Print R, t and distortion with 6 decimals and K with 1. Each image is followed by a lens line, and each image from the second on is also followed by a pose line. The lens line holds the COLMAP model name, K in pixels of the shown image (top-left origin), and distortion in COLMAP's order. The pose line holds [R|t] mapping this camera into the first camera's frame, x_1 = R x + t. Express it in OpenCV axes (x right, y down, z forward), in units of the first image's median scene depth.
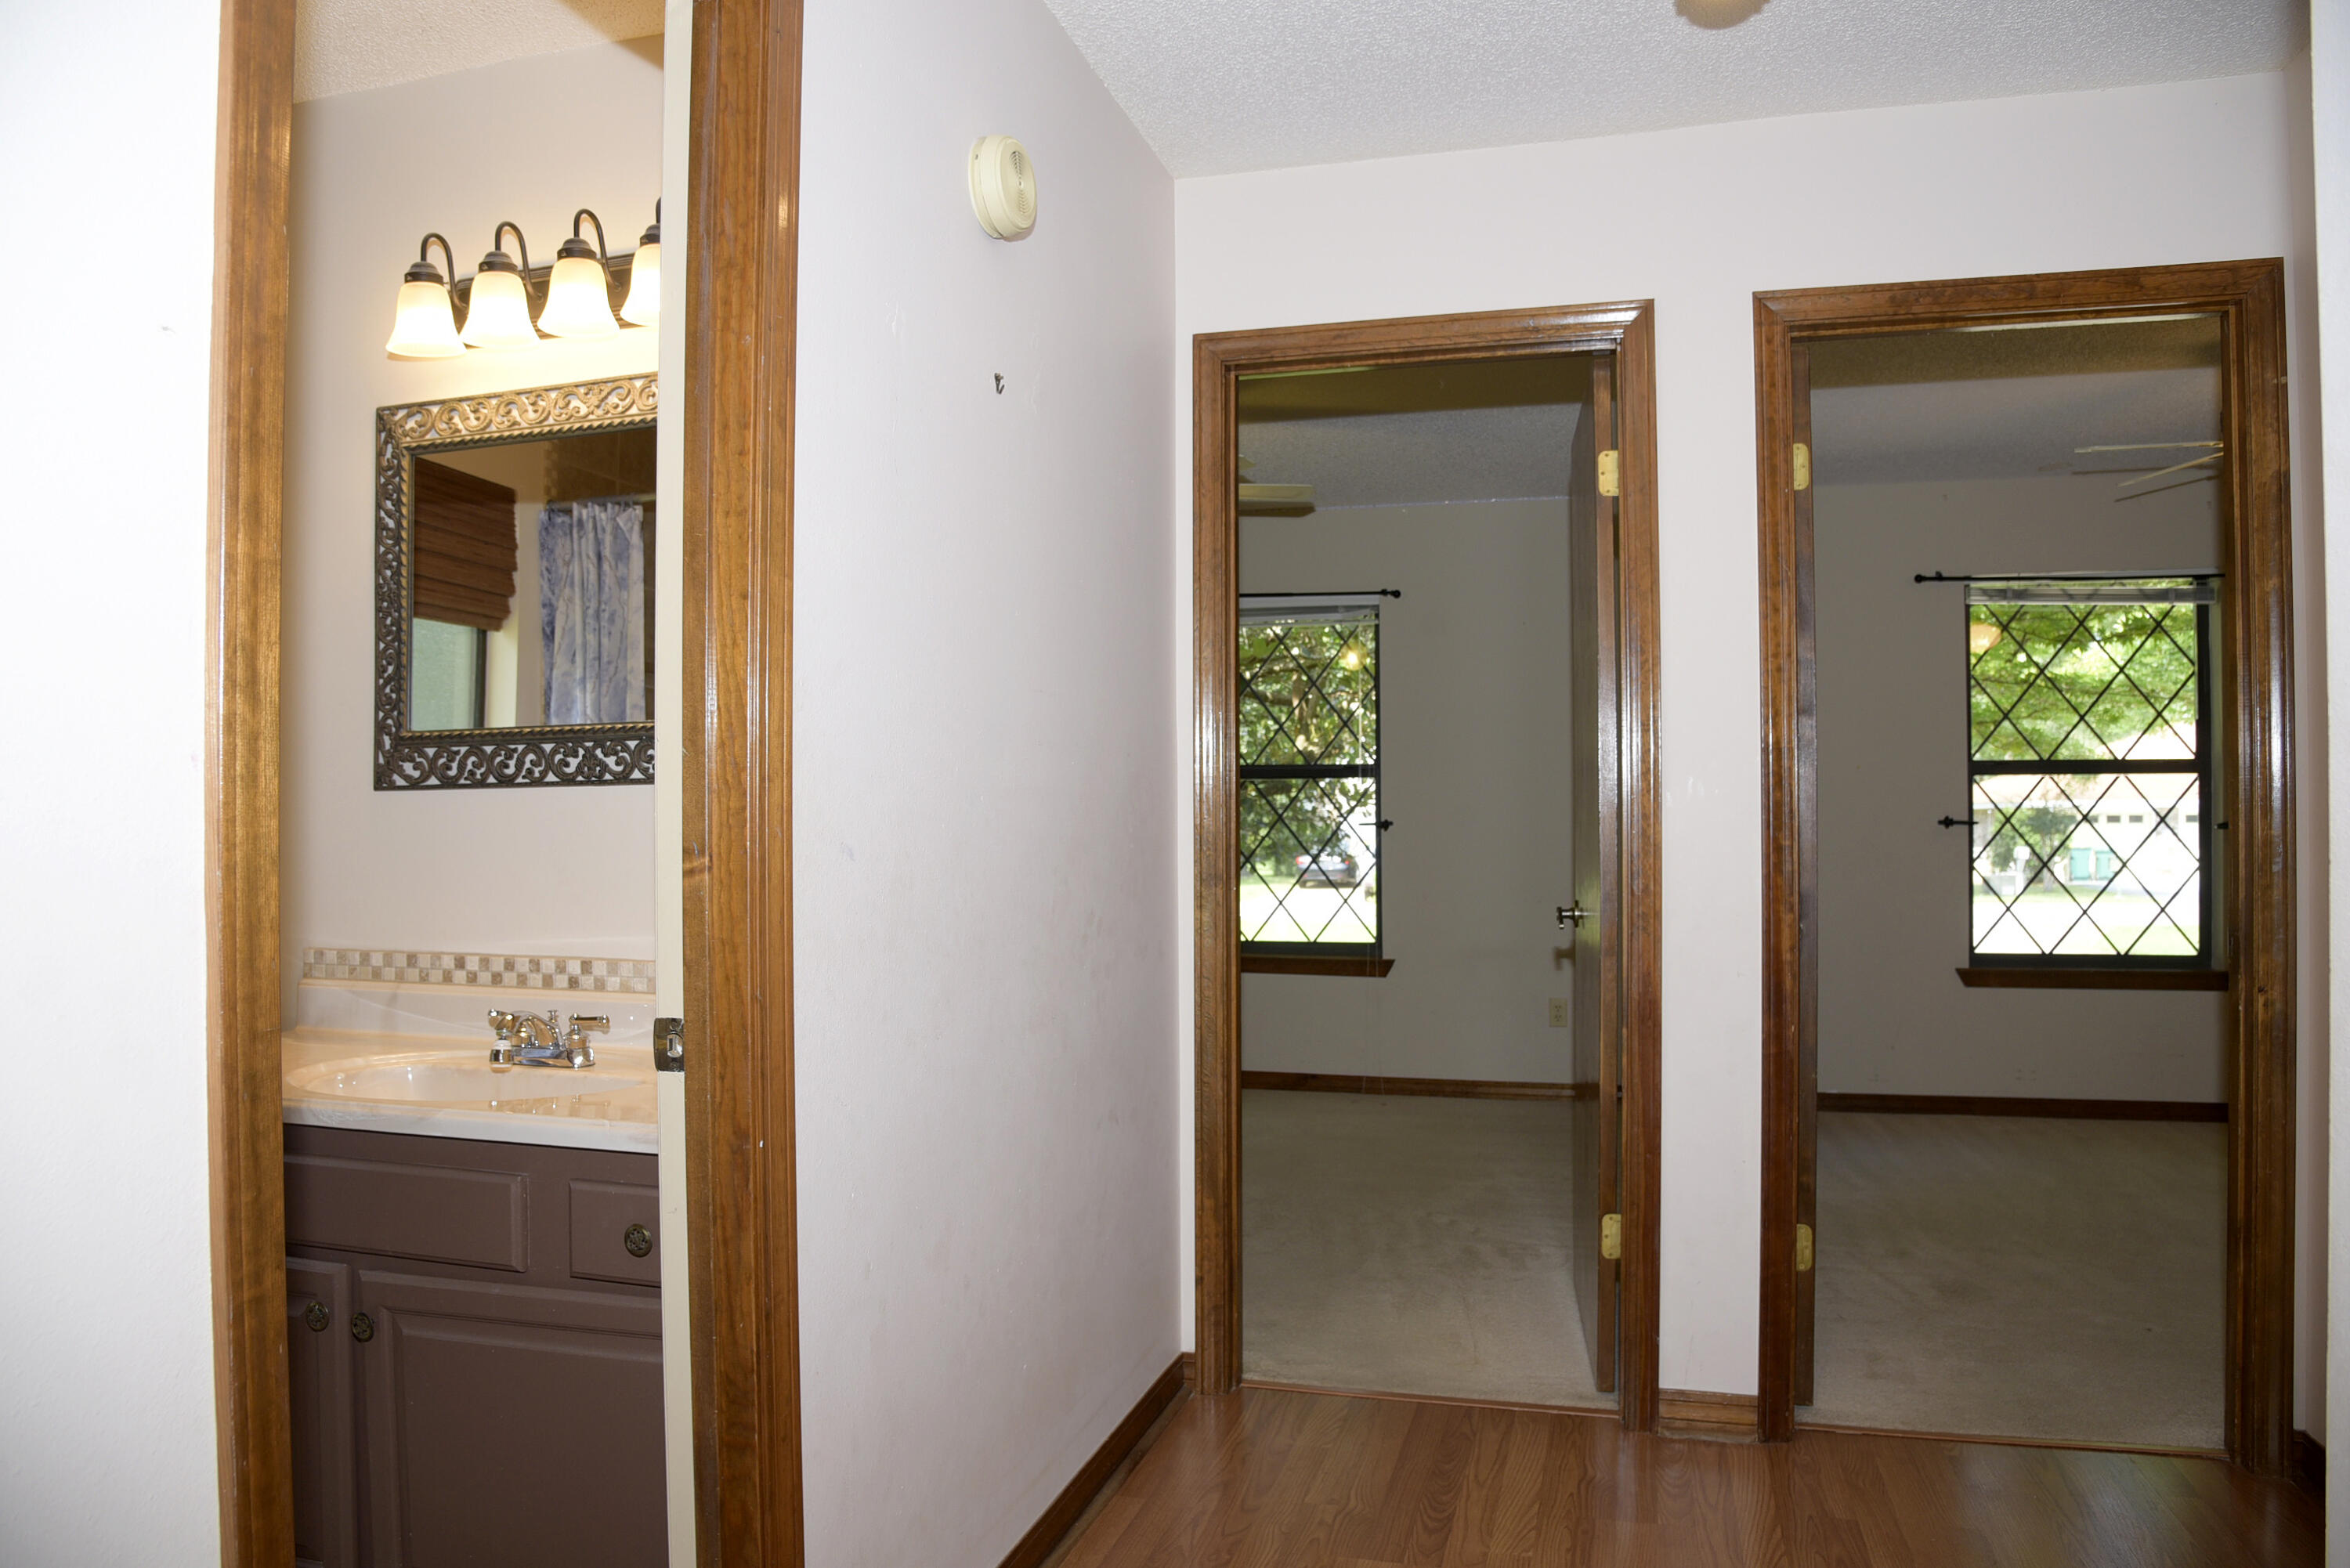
lens RADIAL K [[1591.2, 0, 1166.8], [0, 1591.2, 840.4], [0, 0, 1]] dist [-0.079052, 0.008828]
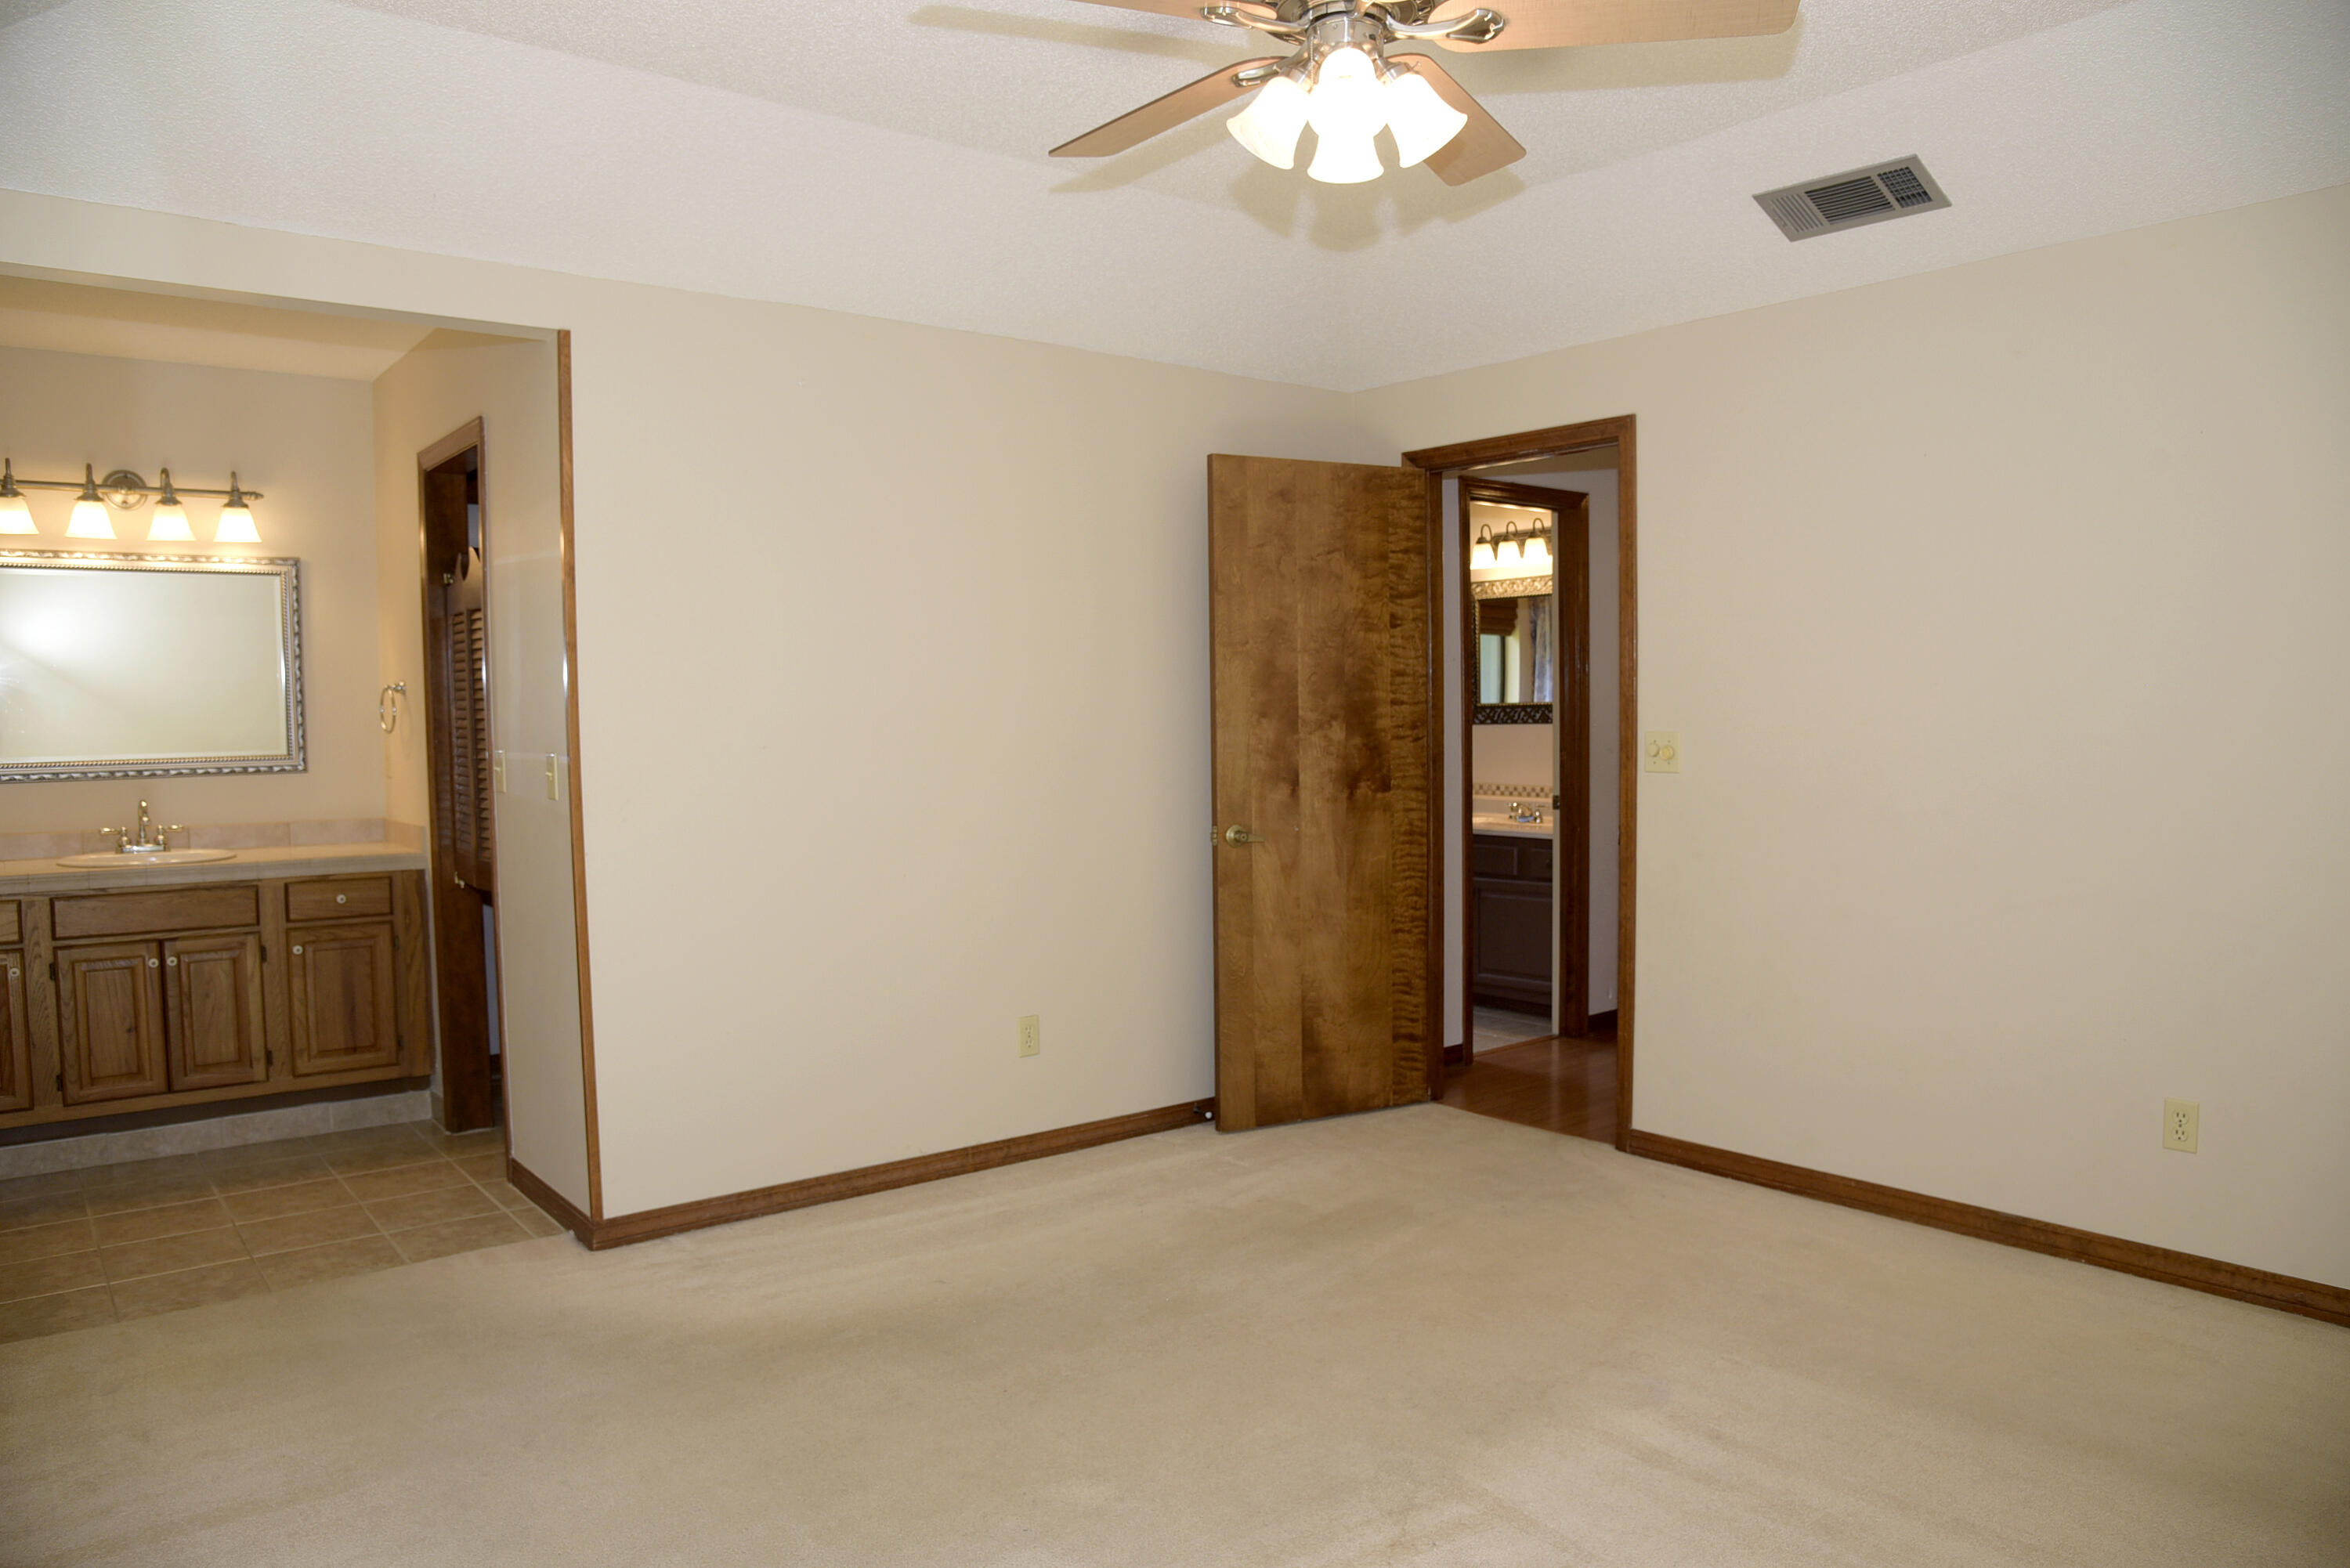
lens RADIAL K [[1591.2, 0, 1173.0], [0, 1591.2, 783.2], [0, 0, 1]] dist [-0.079052, 0.008828]
pose [[0.818350, 0.021757, -0.574309, 0.683199], [0.012561, 0.998367, 0.055721, -0.092615], [0.574583, -0.052813, 0.816740, -1.607503]]
